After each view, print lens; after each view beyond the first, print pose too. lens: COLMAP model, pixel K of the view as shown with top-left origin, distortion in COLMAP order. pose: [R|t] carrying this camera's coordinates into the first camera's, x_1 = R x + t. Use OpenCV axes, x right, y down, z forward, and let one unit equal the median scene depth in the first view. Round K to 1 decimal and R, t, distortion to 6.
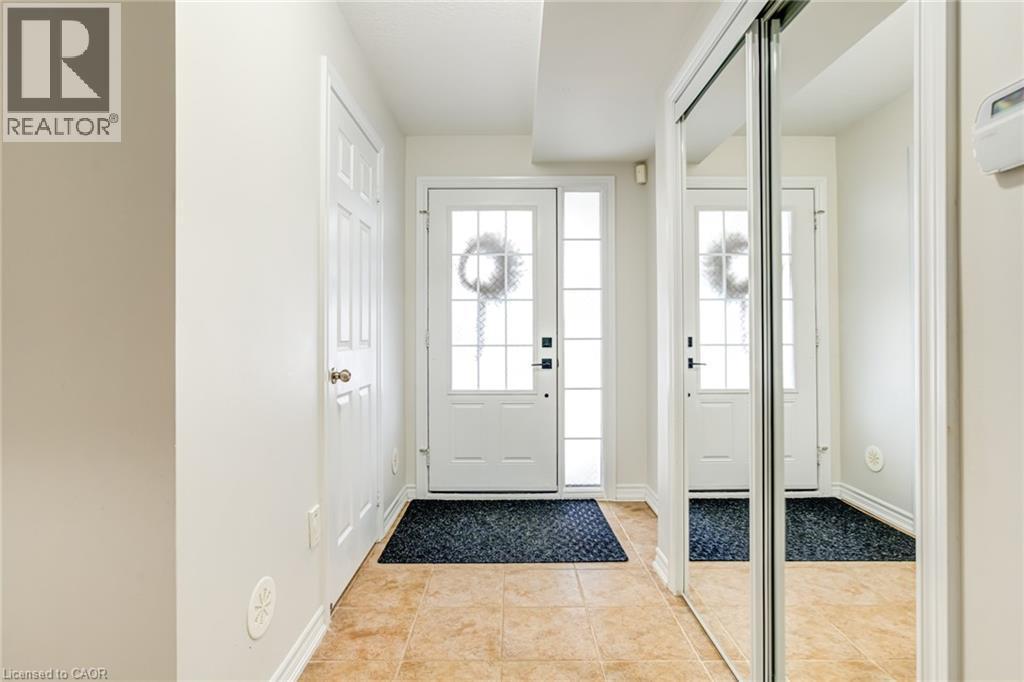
lens RADIAL K [[525.7, 0, 508.9], [0, 525.7, 336.4], [0, 0, 1]] dist [-0.005306, -0.000275]
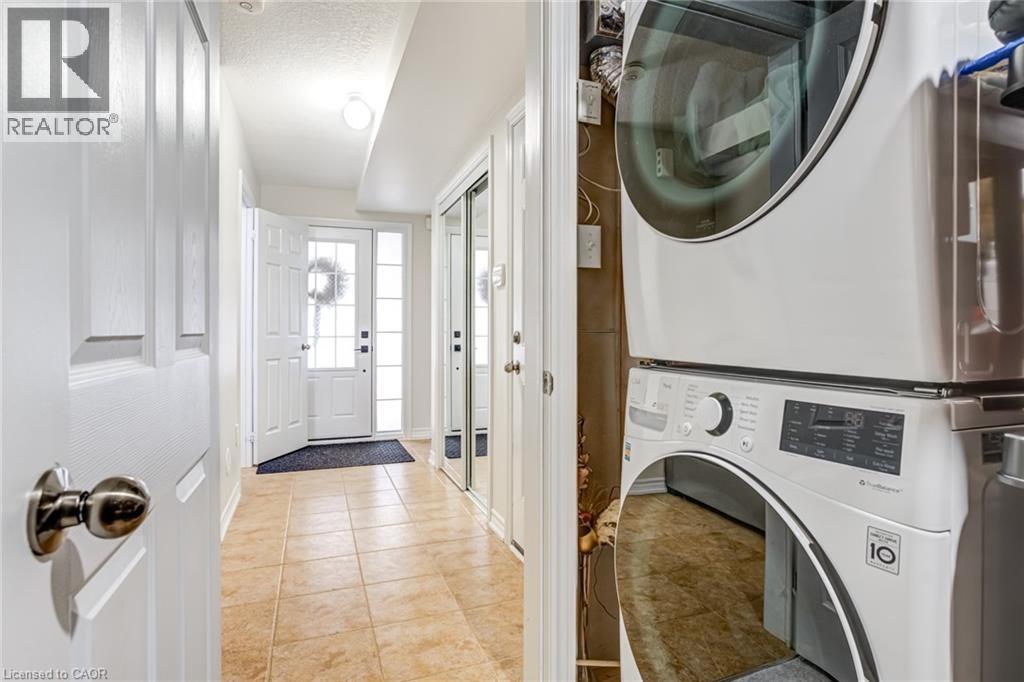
lens RADIAL K [[525.7, 0, 507.9], [0, 525.7, 332.3], [0, 0, 1]] dist [-0.005306, -0.000275]
pose [[0.937059, 0.006223, 0.349116, -0.065458], [-0.007859, 0.999964, 0.003272, -0.002842], [-0.349083, -0.005810, 0.937074, -0.512165]]
